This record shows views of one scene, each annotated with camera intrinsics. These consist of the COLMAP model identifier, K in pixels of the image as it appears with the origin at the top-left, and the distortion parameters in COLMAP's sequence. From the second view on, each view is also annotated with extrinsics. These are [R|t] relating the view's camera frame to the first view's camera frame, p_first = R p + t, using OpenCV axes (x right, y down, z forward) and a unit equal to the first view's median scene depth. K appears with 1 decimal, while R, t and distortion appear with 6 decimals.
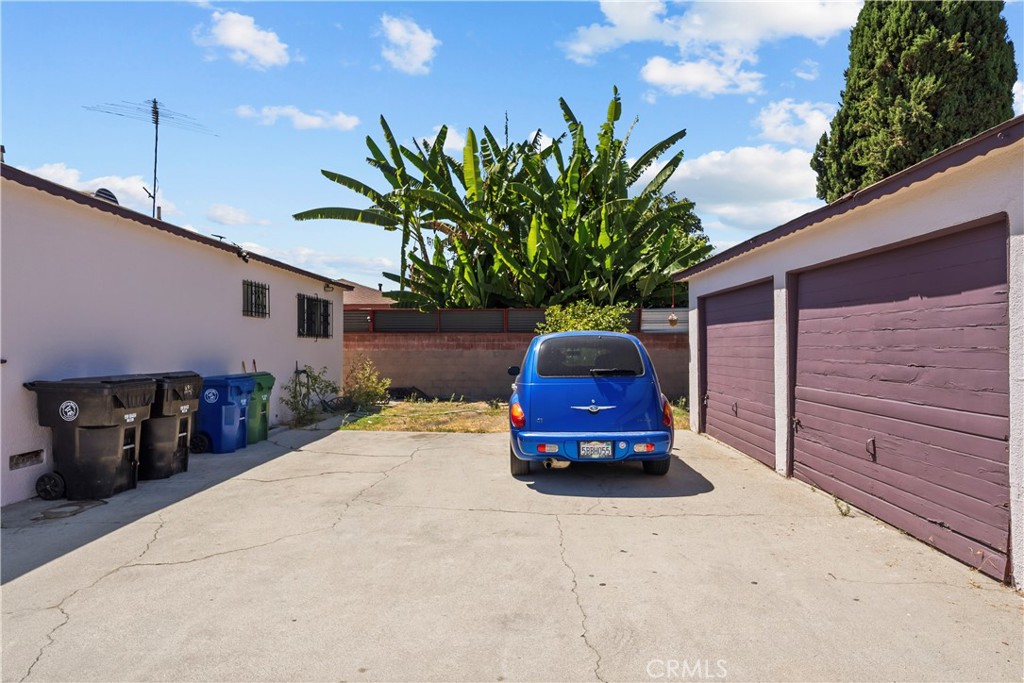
lens RADIAL K [[547.4, 0, 514.3], [0, 547.4, 342.1], [0, 0, 1]] dist [0.002306, 0.000020]
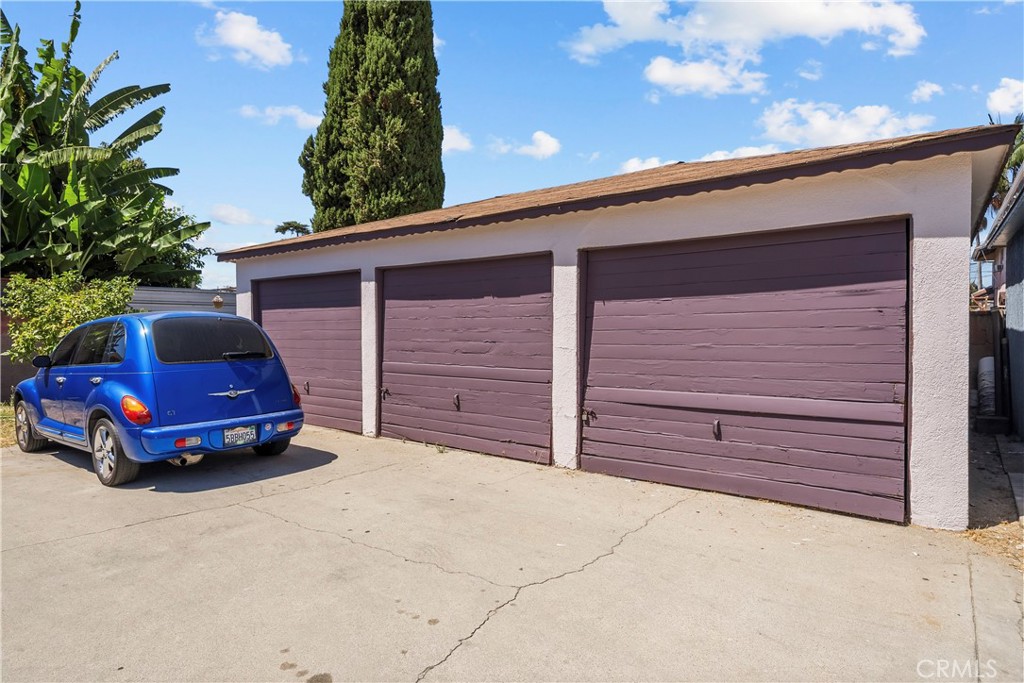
lens RADIAL K [[561.4, 0, 513.4], [0, 561.4, 337.5], [0, 0, 1]] dist [0.015392, -0.002084]
pose [[0.586263, -0.007837, 0.810083, -0.347111], [-0.007072, 0.999866, 0.014791, 0.005561], [-0.810090, -0.014401, 0.586129, 0.029812]]
